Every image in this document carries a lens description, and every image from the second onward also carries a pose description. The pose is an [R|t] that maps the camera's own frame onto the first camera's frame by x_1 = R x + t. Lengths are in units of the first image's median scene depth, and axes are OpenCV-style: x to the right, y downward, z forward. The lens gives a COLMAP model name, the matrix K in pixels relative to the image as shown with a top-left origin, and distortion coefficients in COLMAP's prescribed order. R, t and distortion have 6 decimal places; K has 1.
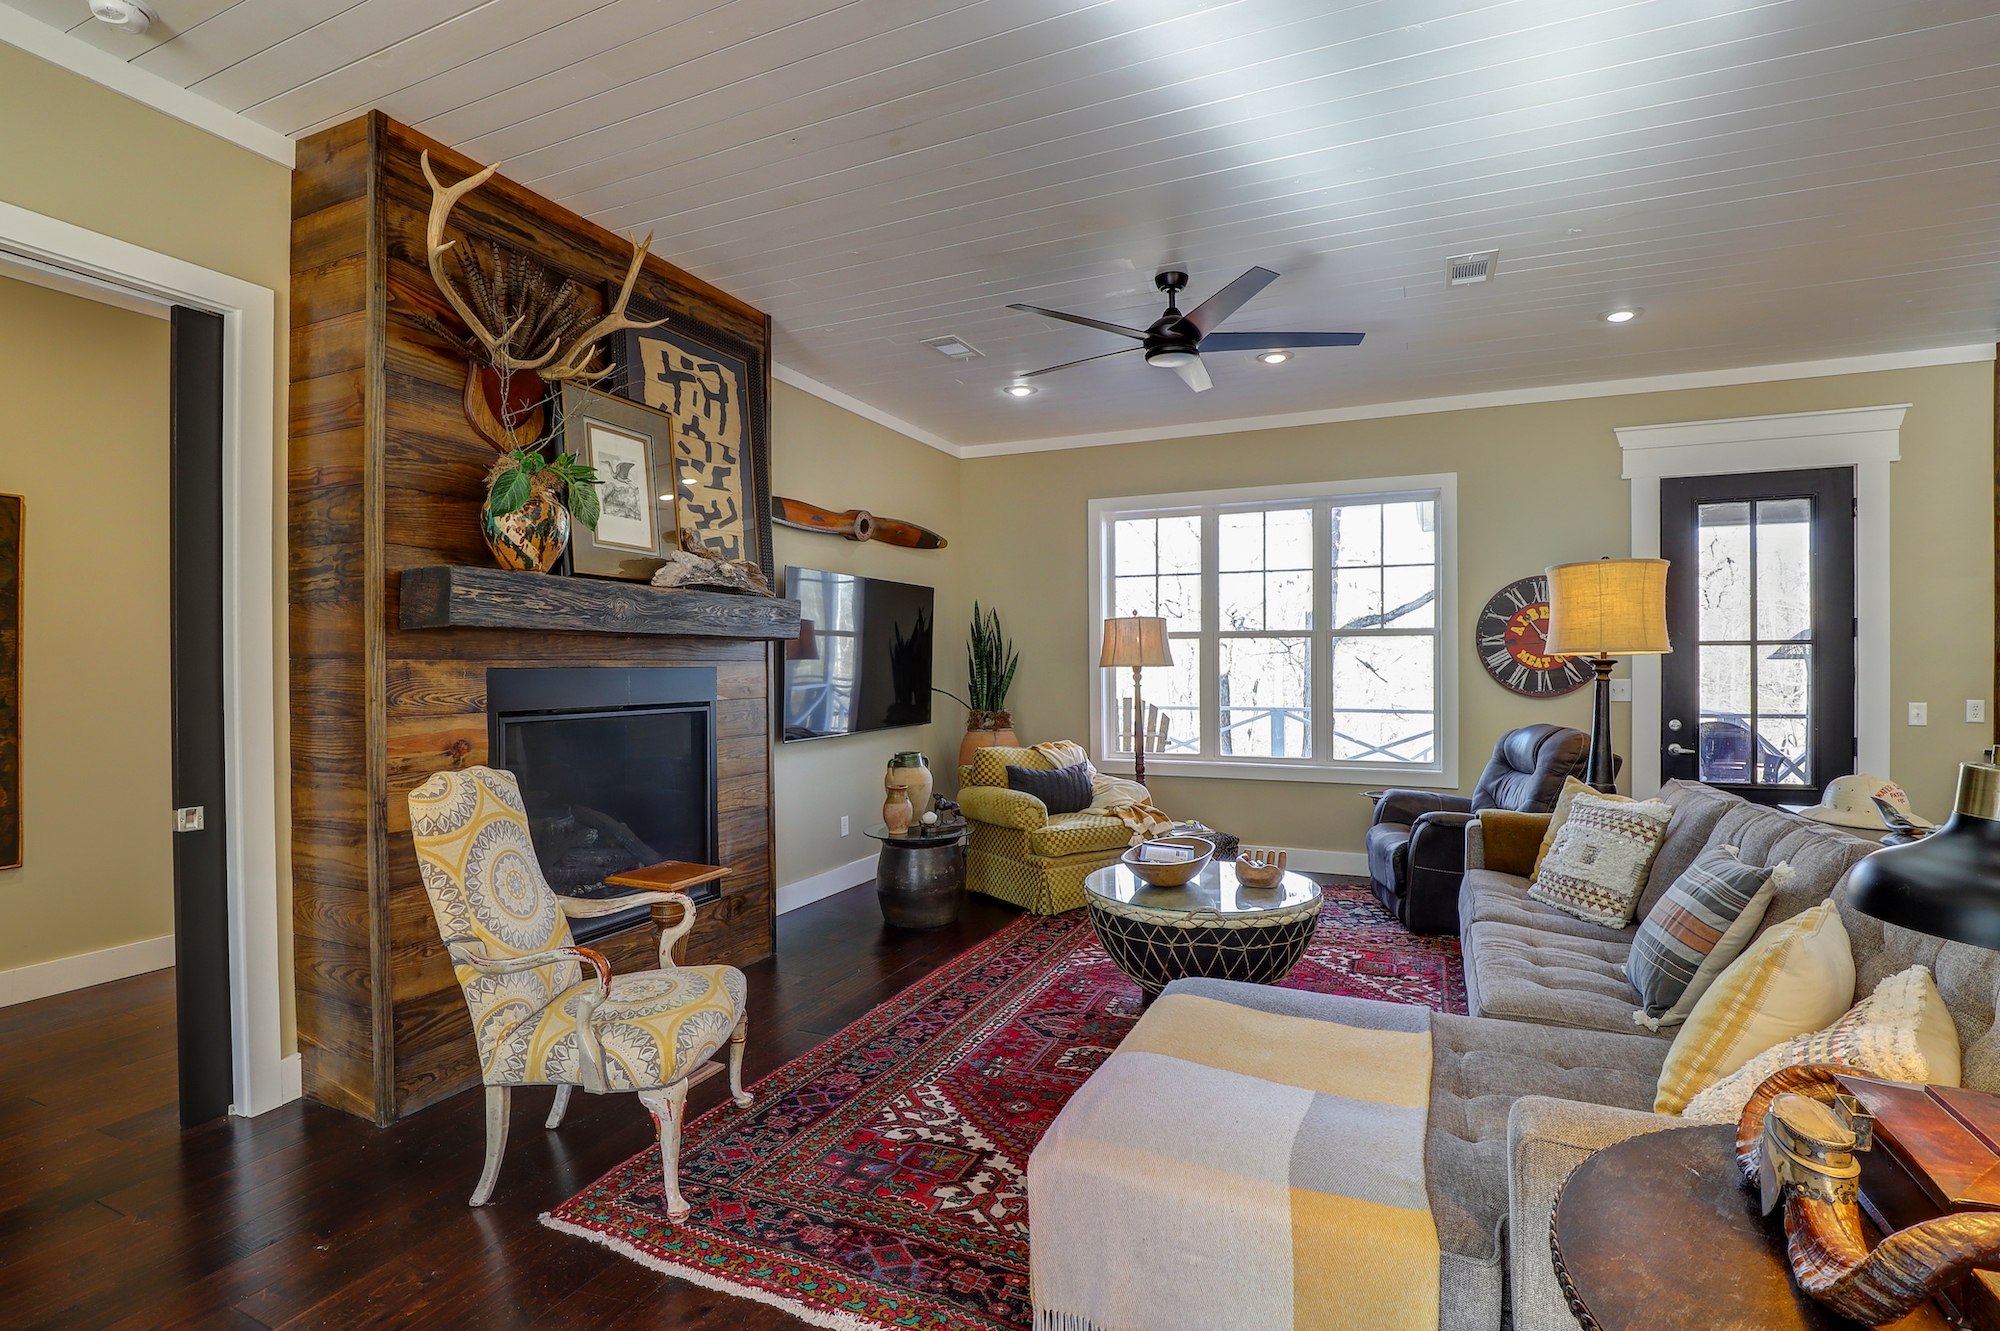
lens RADIAL K [[925.8, 0, 1025.4], [0, 925.8, 670.8], [0, 0, 1]] dist [-0.035761, 0.006051]
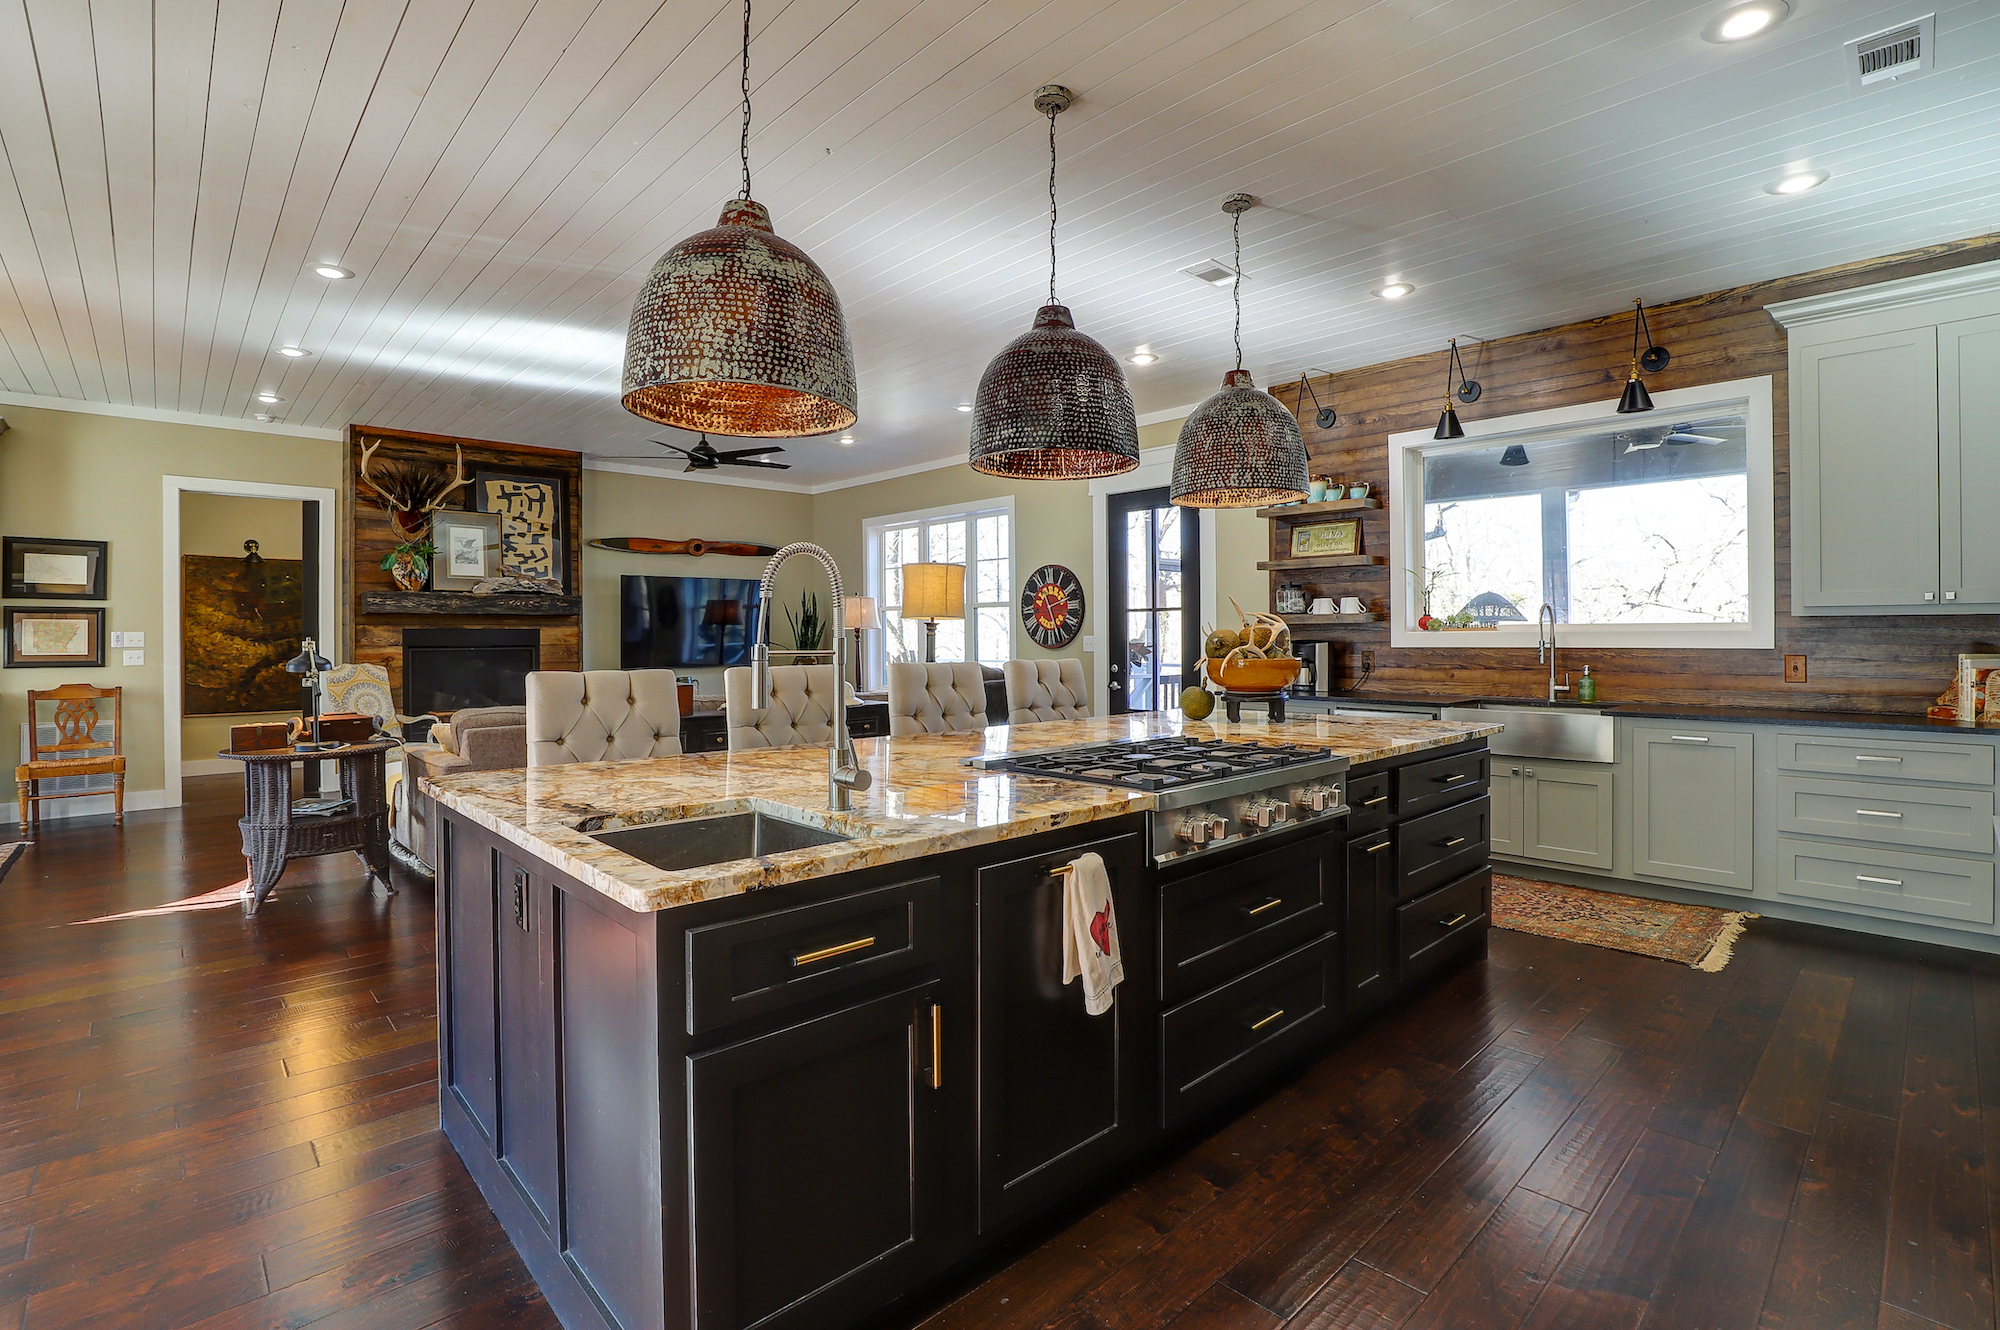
lens RADIAL K [[925.8, 0, 1020.7], [0, 925.8, 637.8], [0, 0, 1]] dist [-0.035761, 0.006051]
pose [[0.921658, 0.000274, -0.388002, 1.602496], [-0.000383, 1.000000, -0.000204, 0.017972], [0.388002, 0.000337, 0.921658, -0.537904]]
